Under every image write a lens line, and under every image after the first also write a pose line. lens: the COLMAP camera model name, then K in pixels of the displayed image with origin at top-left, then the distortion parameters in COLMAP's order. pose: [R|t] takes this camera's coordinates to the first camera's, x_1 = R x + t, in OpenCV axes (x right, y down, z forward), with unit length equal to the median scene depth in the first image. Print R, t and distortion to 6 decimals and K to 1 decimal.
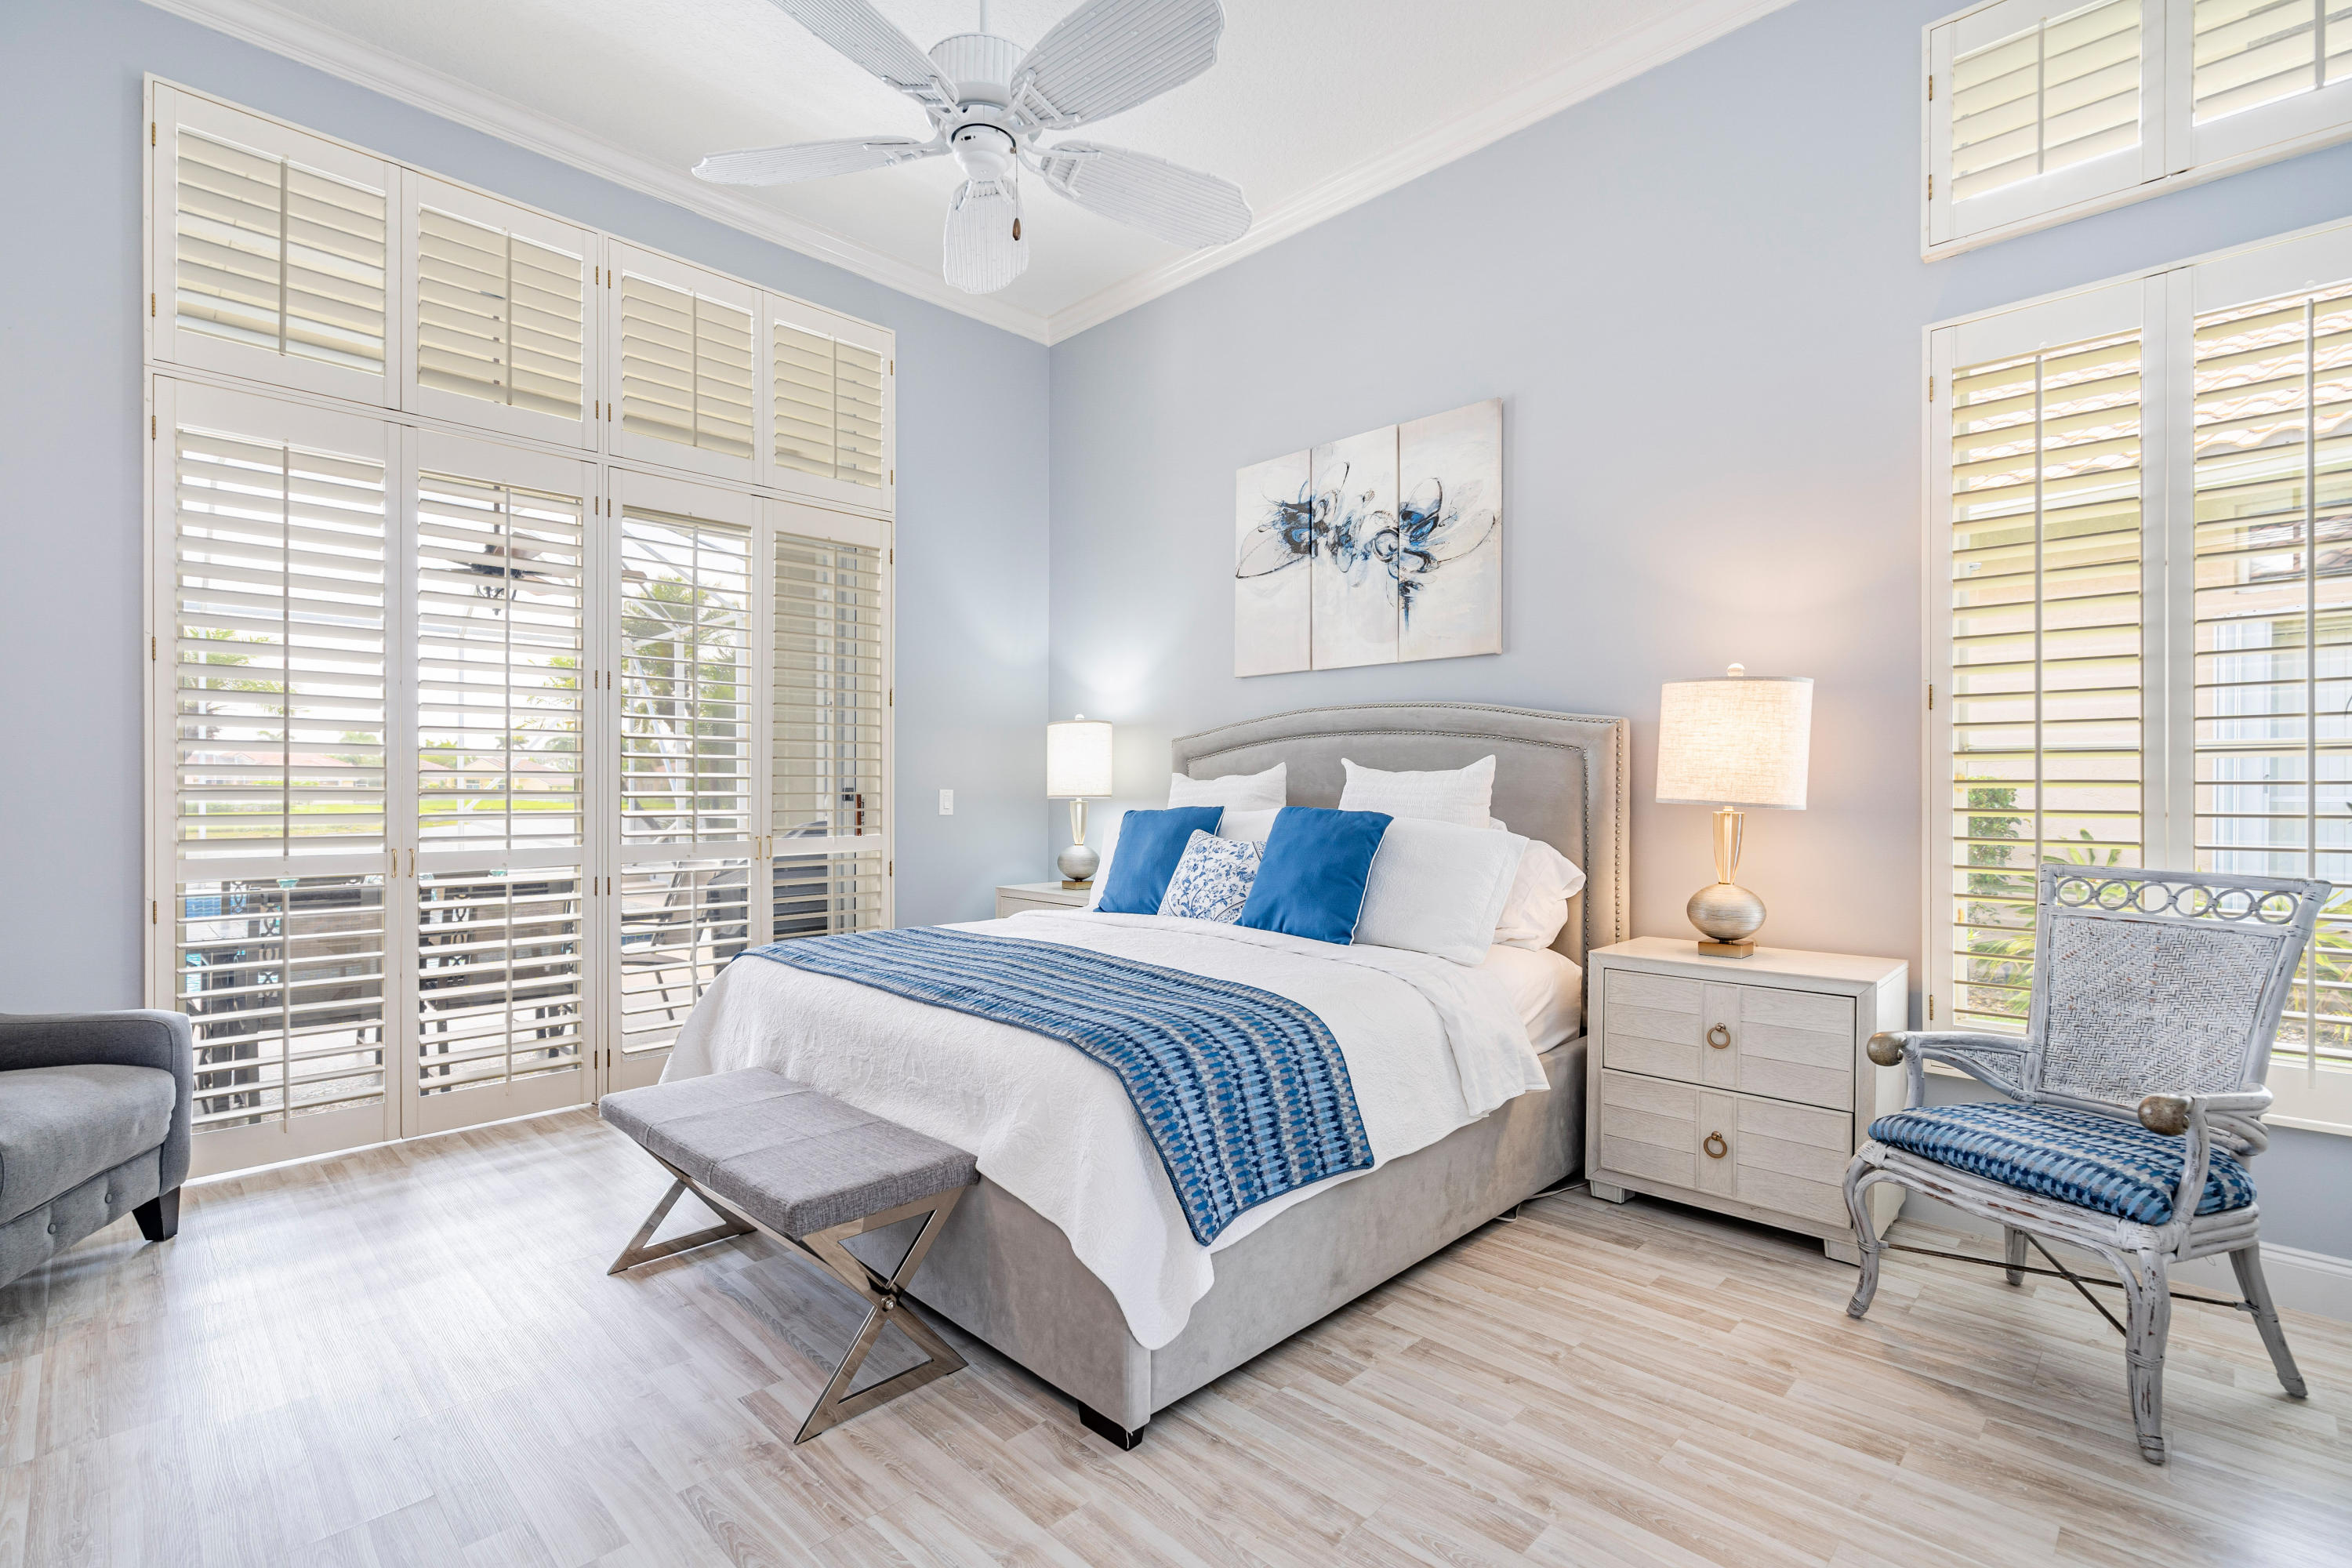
lens RADIAL K [[1072.8, 0, 1150.5], [0, 1072.8, 793.2], [0, 0, 1]] dist [-0.001617, 0.004004]
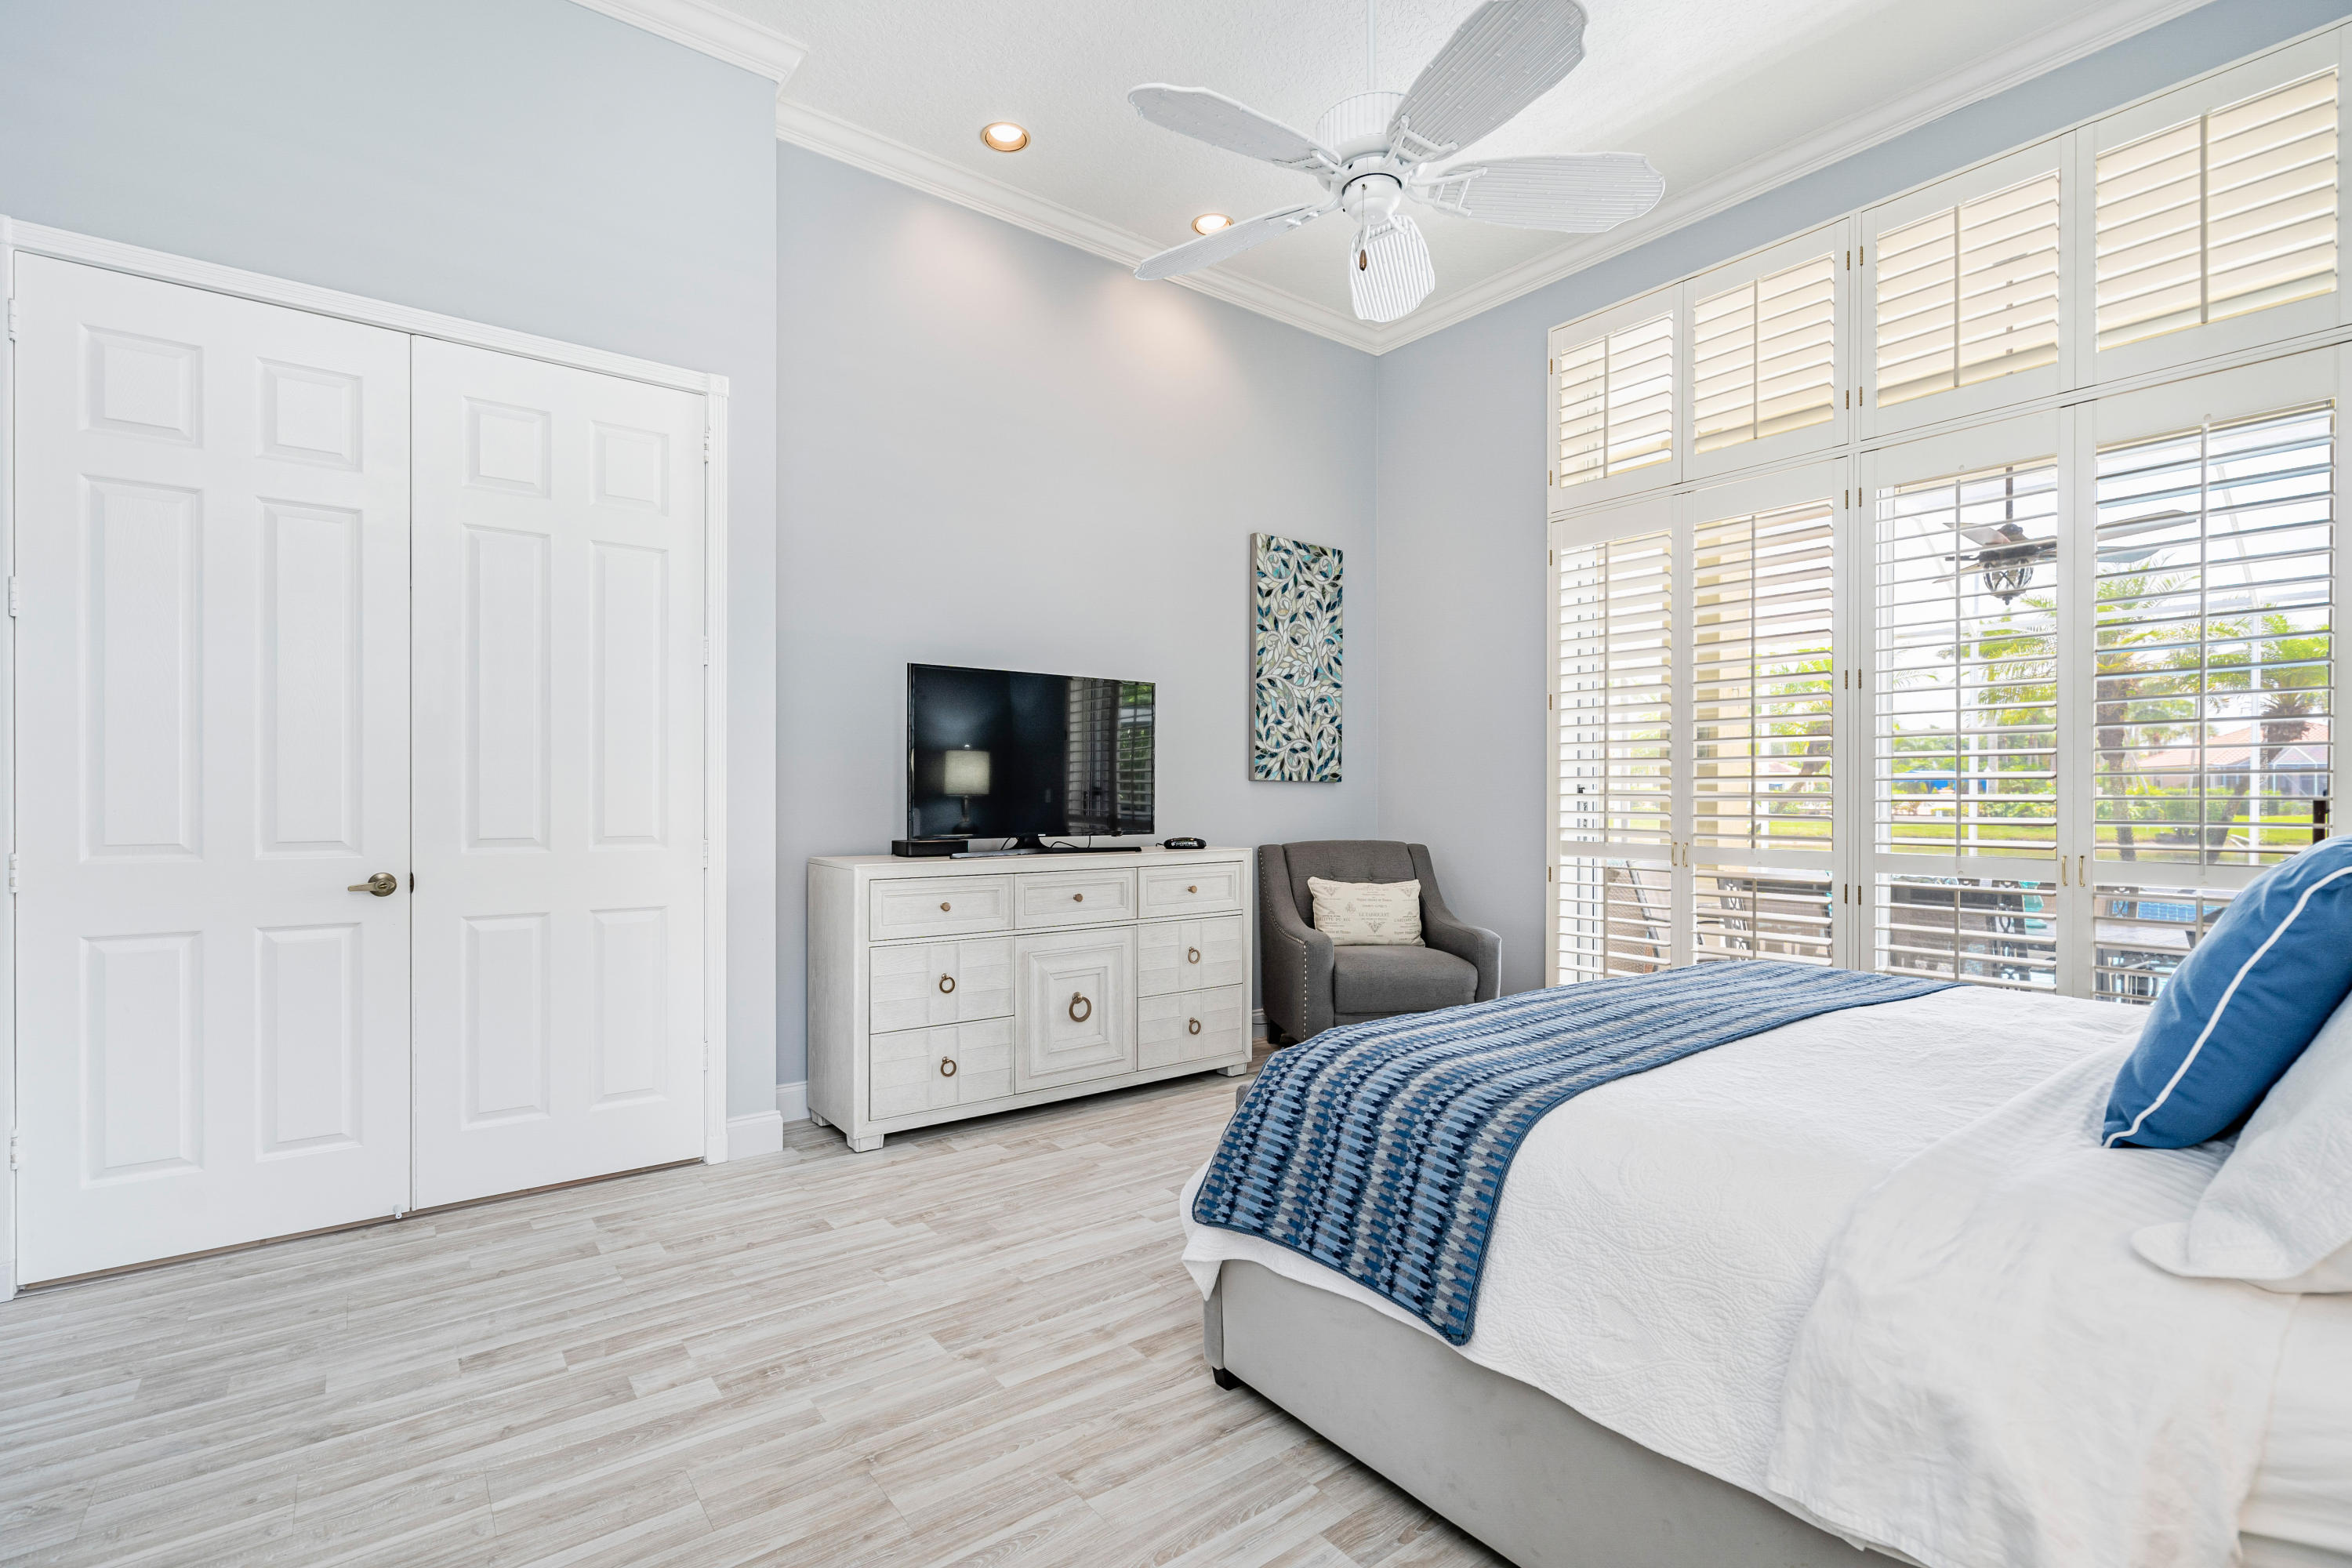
lens RADIAL K [[1072.8, 0, 1155.0], [0, 1072.8, 777.9], [0, 0, 1]] dist [-0.001617, 0.004004]
pose [[-0.131756, -0.008637, -0.991245, 0.969754], [-0.009010, 0.999931, -0.007515, -0.007348], [0.991241, 0.007941, -0.131824, 0.951740]]
